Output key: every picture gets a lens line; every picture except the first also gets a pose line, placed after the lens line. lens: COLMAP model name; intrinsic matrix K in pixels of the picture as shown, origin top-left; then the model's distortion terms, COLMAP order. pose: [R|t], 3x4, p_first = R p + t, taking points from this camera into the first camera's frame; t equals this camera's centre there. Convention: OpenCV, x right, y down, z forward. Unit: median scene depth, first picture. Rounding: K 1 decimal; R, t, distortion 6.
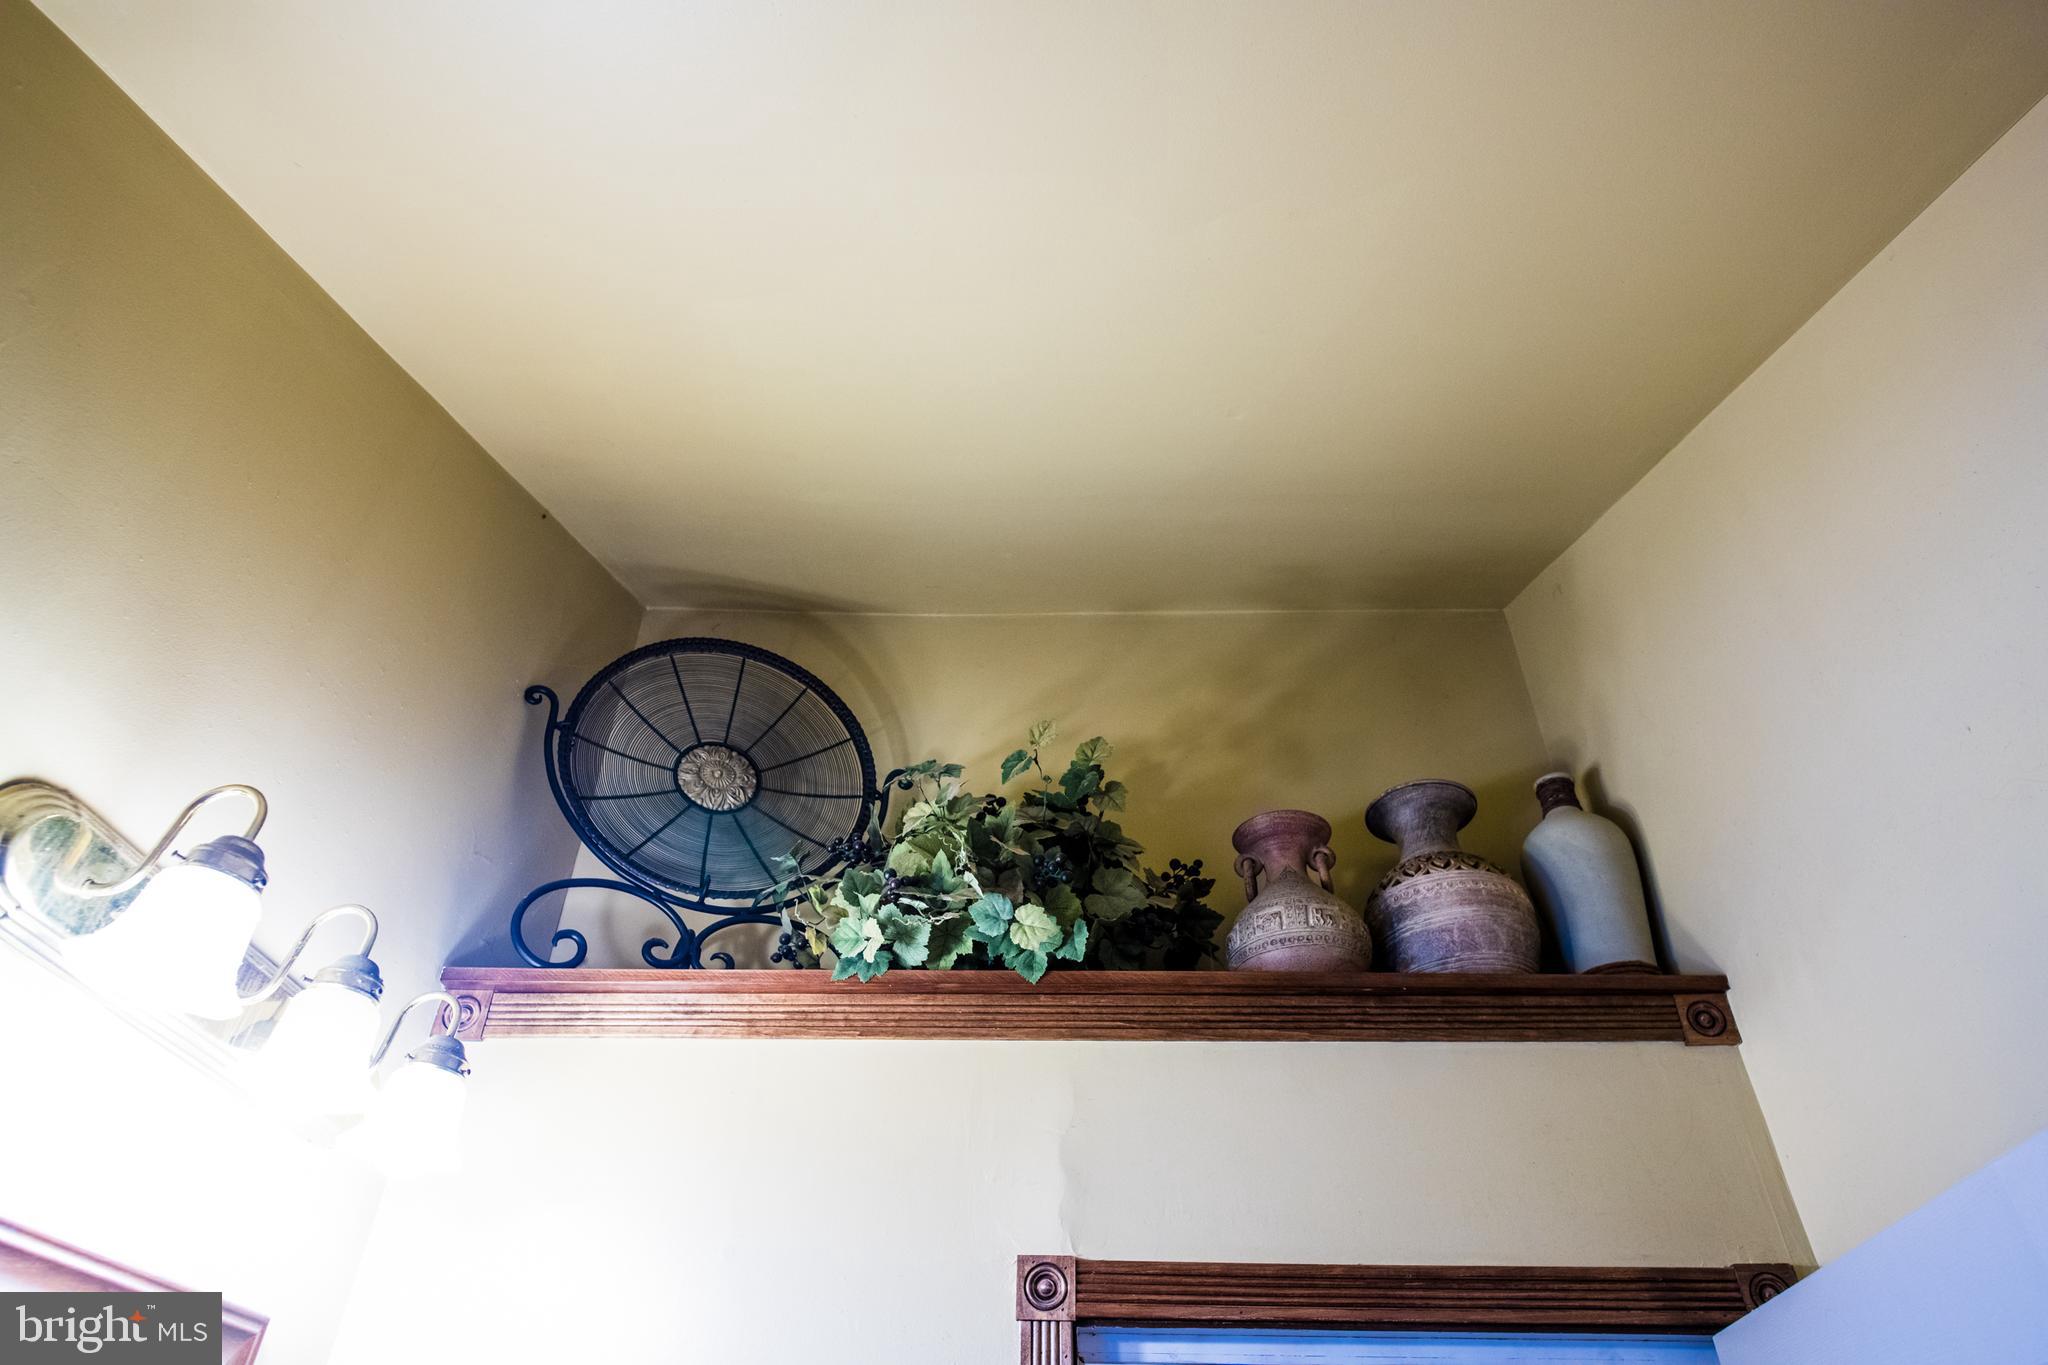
lens RADIAL K [[1176.9, 0, 1037.0], [0, 1176.9, 689.6], [0, 0, 1]] dist [-0.038954, 0.015853]
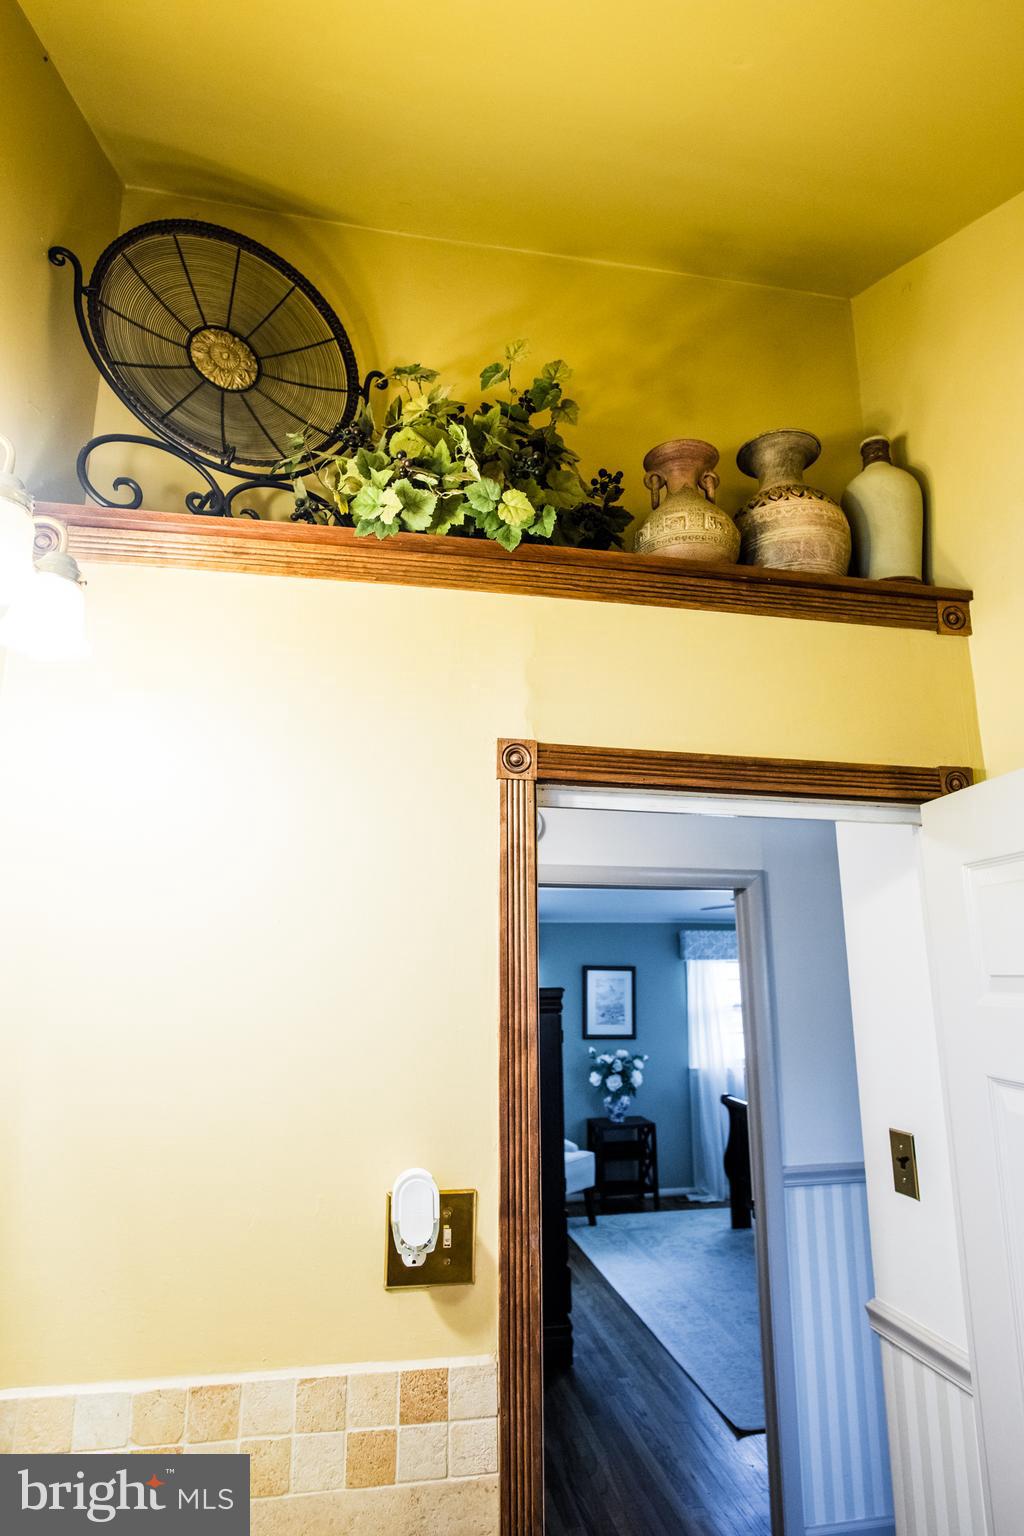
lens RADIAL K [[882.7, 0, 514.1], [0, 882.7, 755.0], [0, 0, 1]] dist [-0.038954, 0.015853]
pose [[0.980071, 0.040668, 0.194441, -0.161355], [-0.119199, 0.903415, 0.411865, 0.043508], [-0.158911, -0.426834, 0.890258, 0.019612]]
